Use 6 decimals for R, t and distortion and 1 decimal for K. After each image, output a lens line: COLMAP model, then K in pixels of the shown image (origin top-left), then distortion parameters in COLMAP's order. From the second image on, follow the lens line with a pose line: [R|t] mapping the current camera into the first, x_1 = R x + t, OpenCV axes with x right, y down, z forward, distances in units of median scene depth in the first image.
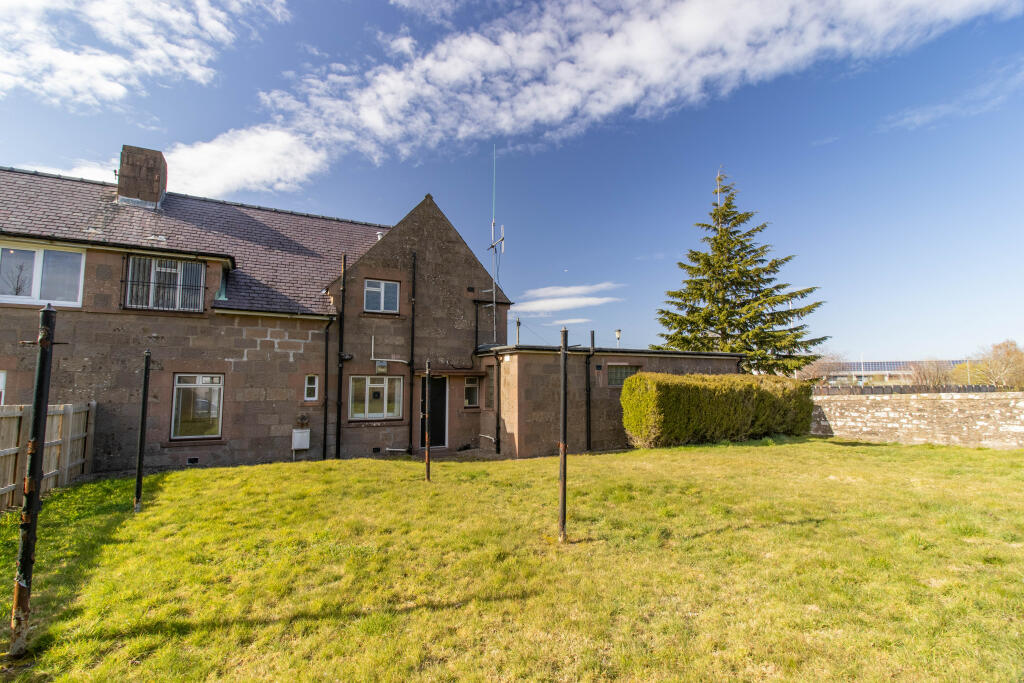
lens RADIAL K [[478.6, 0, 503.1], [0, 478.6, 338.4], [0, 0, 1]] dist [0.003134, 0.000508]
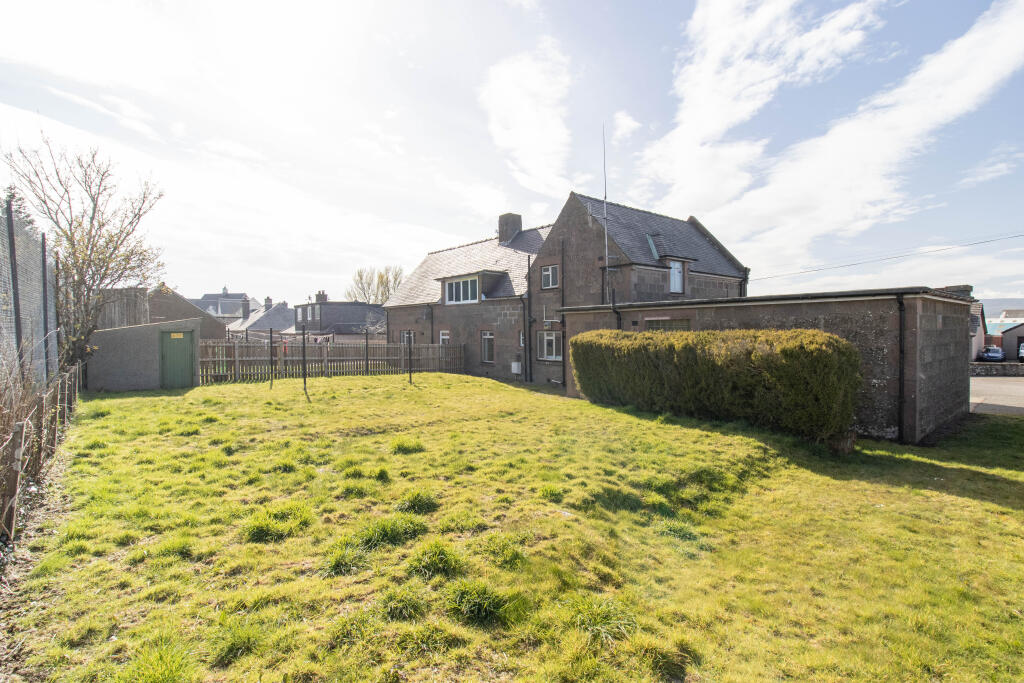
lens RADIAL K [[471.7, 0, 513.3], [0, 471.7, 335.8], [0, 0, 1]] dist [-0.000516, -0.000011]
pose [[0.202222, 0.014911, -0.979226, 1.102170], [0.103983, 0.993905, 0.036608, 0.025198], [0.973804, -0.109226, 0.199439, 0.567177]]
